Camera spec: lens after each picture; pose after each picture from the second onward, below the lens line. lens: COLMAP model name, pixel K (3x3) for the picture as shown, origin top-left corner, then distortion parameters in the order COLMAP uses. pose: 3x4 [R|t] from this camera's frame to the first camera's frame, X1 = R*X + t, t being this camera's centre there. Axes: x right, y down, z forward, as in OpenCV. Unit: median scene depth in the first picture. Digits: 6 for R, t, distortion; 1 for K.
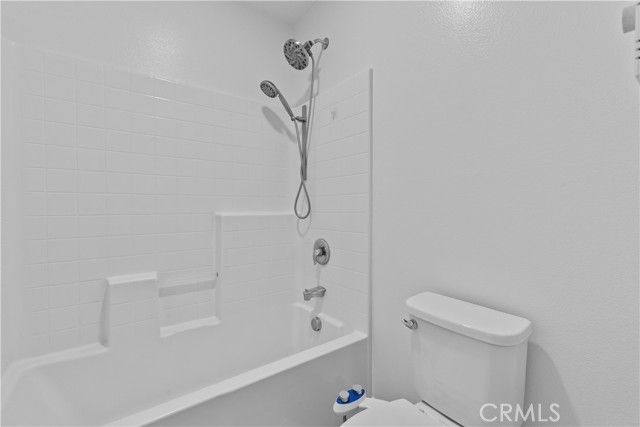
lens RADIAL K [[281.2, 0, 318.2], [0, 281.2, 212.0], [0, 0, 1]] dist [0.008913, -0.002114]
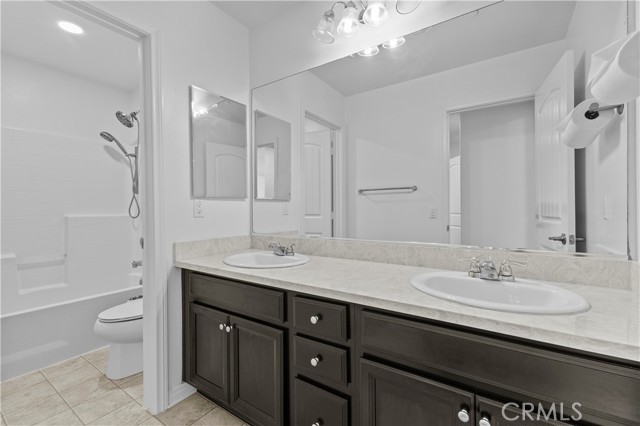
lens RADIAL K [[281.2, 0, 321.5], [0, 281.2, 212.0], [0, 0, 1]] dist [0.008913, -0.002114]
pose [[0.941650, -0.005232, 0.336554, 0.432797], [0.006894, 0.999969, -0.003744, 0.000554], [-0.336524, 0.005846, 0.941657, -0.914820]]
